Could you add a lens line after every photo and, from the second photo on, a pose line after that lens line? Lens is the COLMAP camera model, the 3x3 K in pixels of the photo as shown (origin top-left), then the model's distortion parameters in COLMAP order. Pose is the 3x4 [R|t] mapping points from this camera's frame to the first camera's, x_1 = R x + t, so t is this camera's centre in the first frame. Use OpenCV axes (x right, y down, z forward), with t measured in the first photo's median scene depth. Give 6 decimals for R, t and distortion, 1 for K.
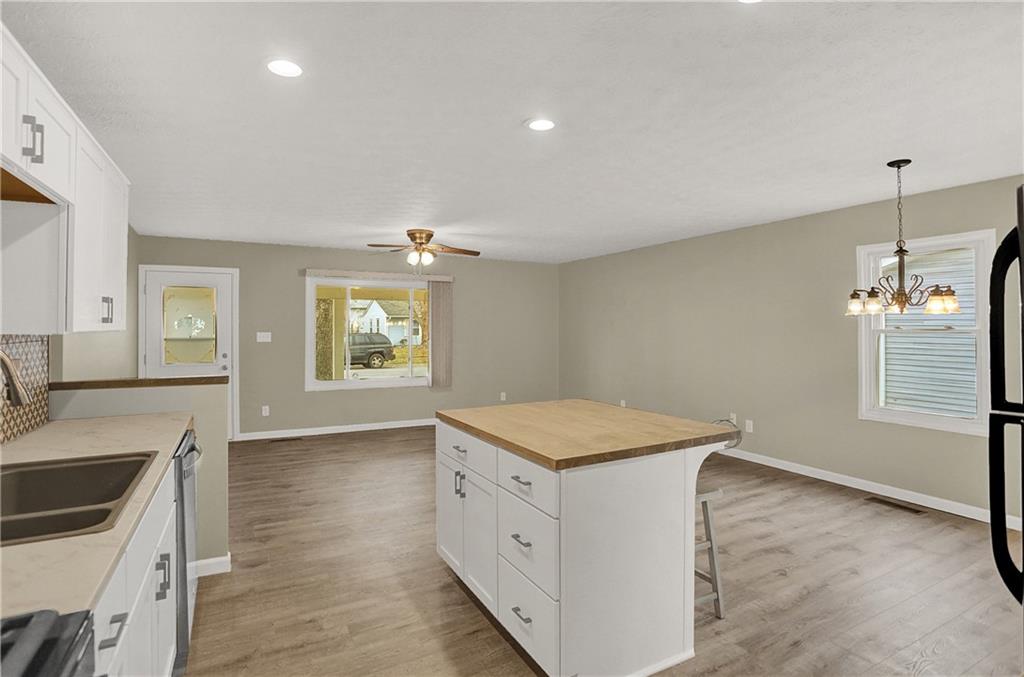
lens RADIAL K [[512.1, 0, 508.5], [0, 512.1, 327.4], [0, 0, 1]] dist [-0.040483, 0.000852]
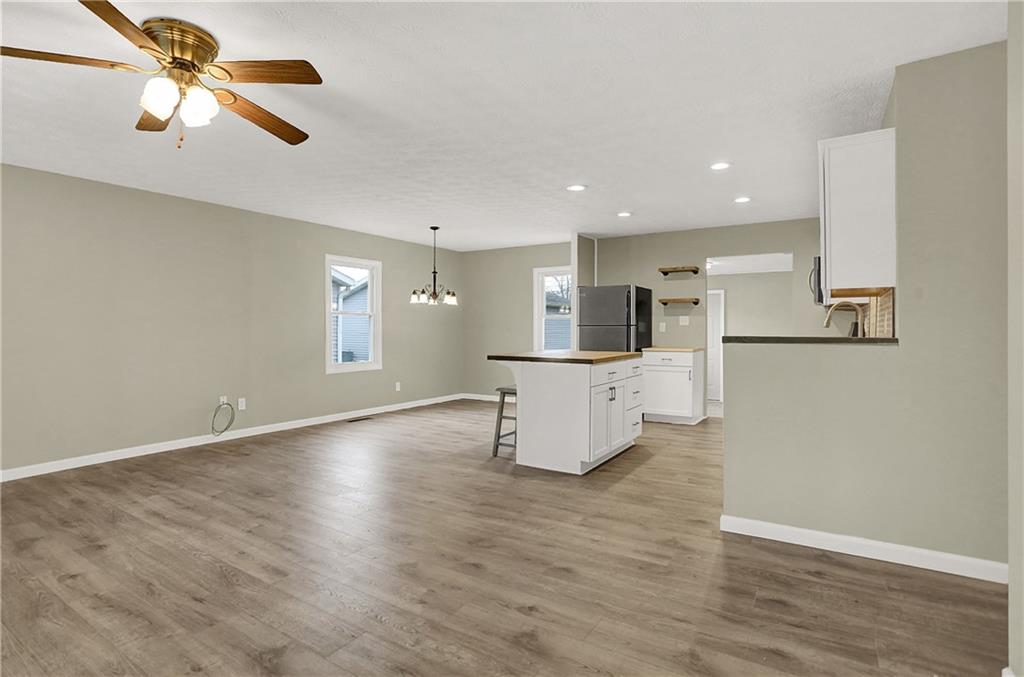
lens RADIAL K [[512.1, 0, 508.5], [0, 512.1, 327.4], [0, 0, 1]] dist [-0.040483, 0.000852]
pose [[-0.498255, 0.001618, 0.867029, -1.076813], [0.000181, 0.999998, -0.001762, 0.066792], [-0.867031, -0.000722, -0.498254, 1.650005]]
